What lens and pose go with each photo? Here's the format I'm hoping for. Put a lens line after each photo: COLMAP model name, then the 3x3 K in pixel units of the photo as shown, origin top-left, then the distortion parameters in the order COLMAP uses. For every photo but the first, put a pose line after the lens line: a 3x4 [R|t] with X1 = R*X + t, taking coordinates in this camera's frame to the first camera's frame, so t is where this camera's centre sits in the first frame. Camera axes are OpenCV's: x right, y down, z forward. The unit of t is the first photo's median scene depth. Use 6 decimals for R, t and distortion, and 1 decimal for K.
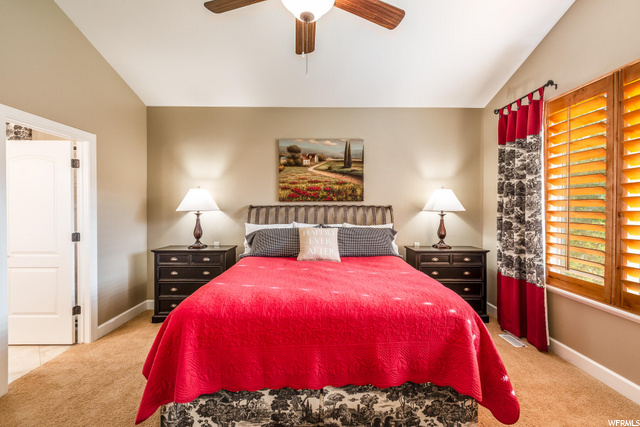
lens RADIAL K [[291.3, 0, 323.5], [0, 291.3, 205.7], [0, 0, 1]] dist [-0.001004, -0.000686]
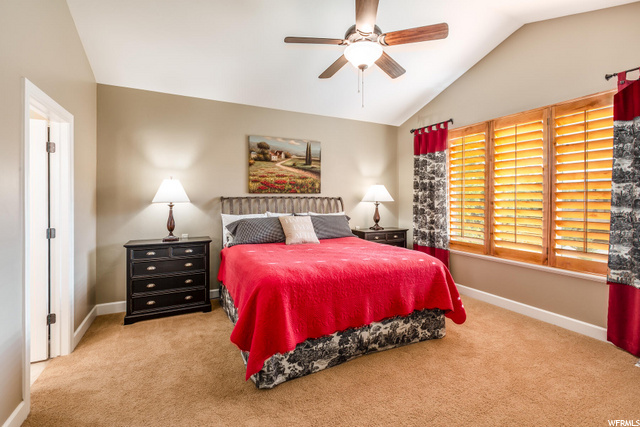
lens RADIAL K [[297.2, 0, 321.3], [0, 297.2, 198.3], [0, 0, 1]] dist [0.002667, 0.000110]
pose [[0.899718, 0.000462, 0.436471, -0.482369], [-0.002838, 0.999984, 0.004792, -0.002203], [-0.436462, -0.005550, 0.899705, -0.123896]]
